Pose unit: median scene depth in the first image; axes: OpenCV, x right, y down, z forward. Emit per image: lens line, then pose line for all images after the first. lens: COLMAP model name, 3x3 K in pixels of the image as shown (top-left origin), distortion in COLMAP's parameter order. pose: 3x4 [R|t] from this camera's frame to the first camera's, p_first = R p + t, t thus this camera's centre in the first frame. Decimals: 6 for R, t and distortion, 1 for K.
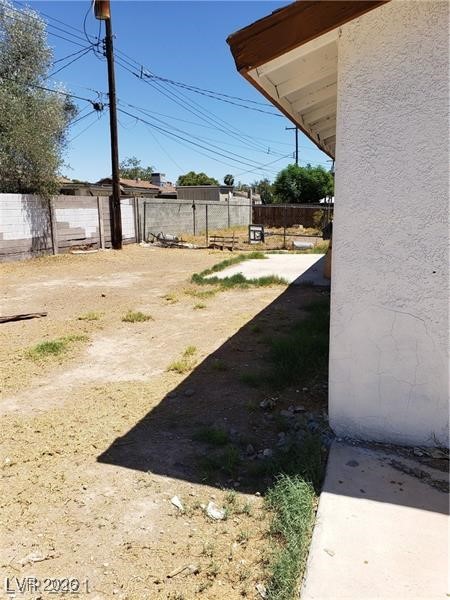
lens RADIAL K [[471.6, 0, 224.0], [0, 471.6, 305.2], [0, 0, 1]] dist [-0.005626, 0.022308]
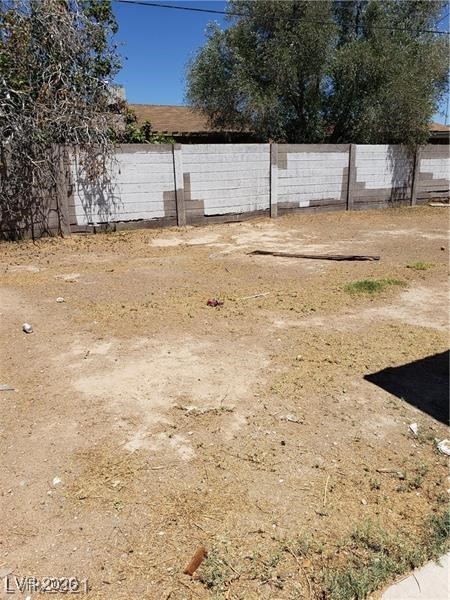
lens RADIAL K [[471.6, 0, 222.5], [0, 471.6, 305.1], [0, 0, 1]] dist [-0.005626, 0.022308]
pose [[0.728681, 0.194938, -0.656524, 0.112272], [-0.130812, 0.980602, 0.145975, 0.015846], [0.672245, -0.020488, 0.740045, -0.051150]]
